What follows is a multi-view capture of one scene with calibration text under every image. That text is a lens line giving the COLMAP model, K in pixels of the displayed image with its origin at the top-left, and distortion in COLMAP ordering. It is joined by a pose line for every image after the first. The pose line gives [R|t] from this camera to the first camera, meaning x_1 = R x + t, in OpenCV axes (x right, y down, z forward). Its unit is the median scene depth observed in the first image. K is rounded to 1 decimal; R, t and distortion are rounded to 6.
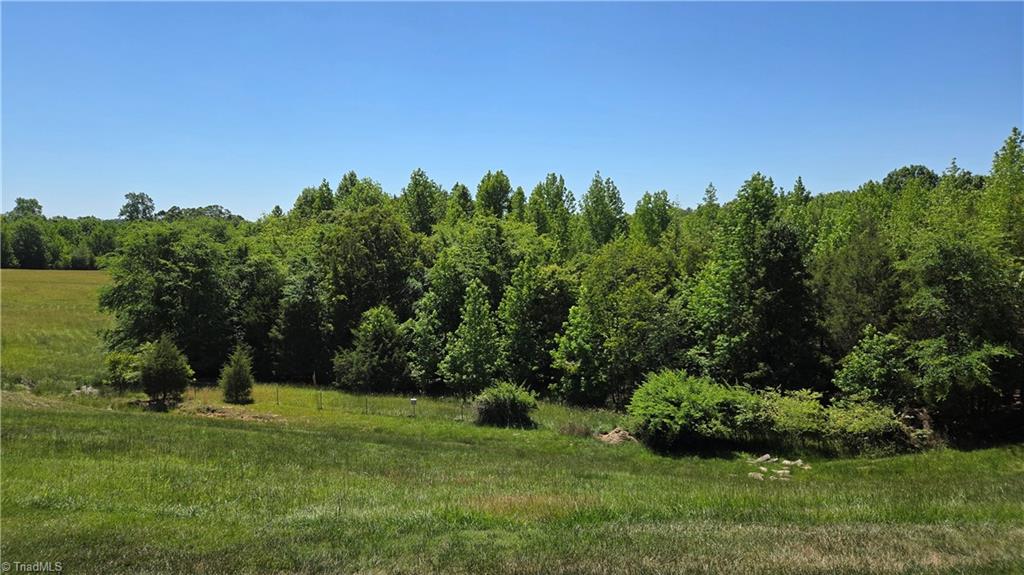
lens RADIAL K [[669.1, 0, 512.6], [0, 669.1, 283.3], [0, 0, 1]] dist [0.084614, -0.084420]
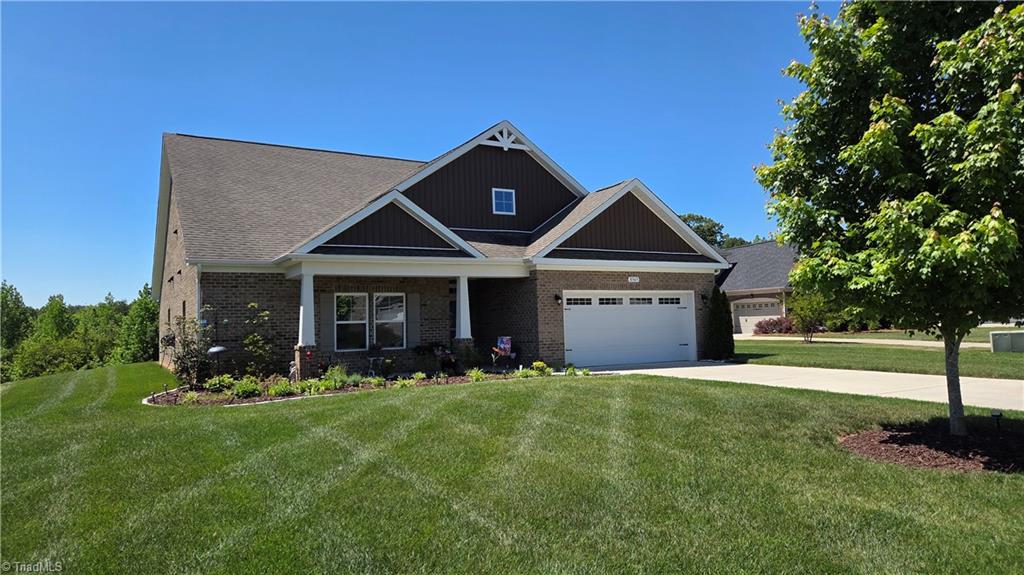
lens RADIAL K [[669.1, 0, 512.6], [0, 669.1, 283.3], [0, 0, 1]] dist [0.084614, -0.084420]
pose [[0.667903, 0.026360, 0.743781, -0.234786], [0.077190, 0.991529, -0.104456, 0.047640], [-0.740234, 0.127179, 0.660211, -0.640556]]
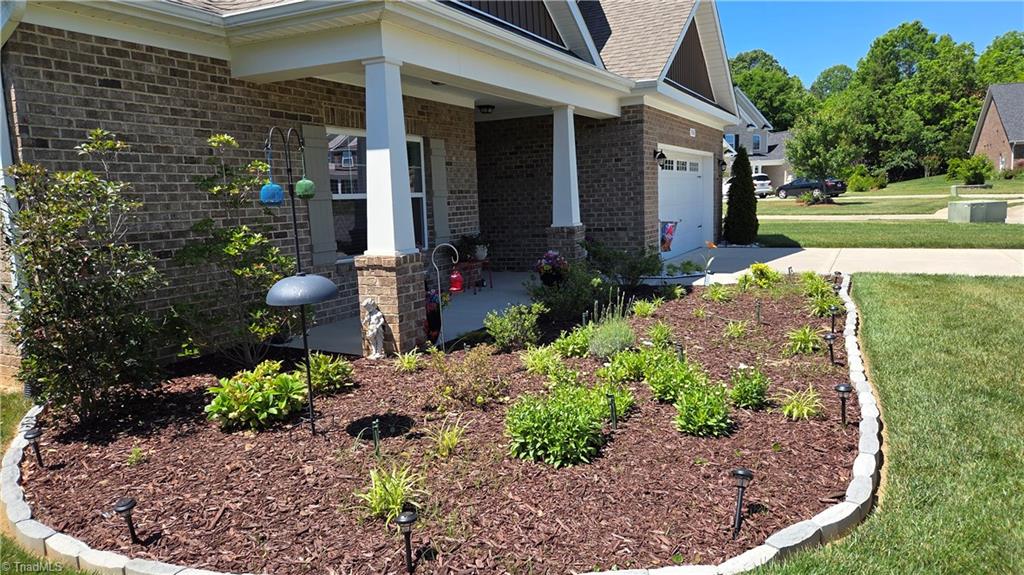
lens RADIAL K [[669.1, 0, 512.6], [0, 669.1, 283.3], [0, 0, 1]] dist [0.084614, -0.084420]
pose [[0.169670, -0.138667, 0.975696, -0.188982], [0.100099, 0.987356, 0.122917, 0.032112], [-0.980404, 0.076811, 0.181405, -0.446259]]
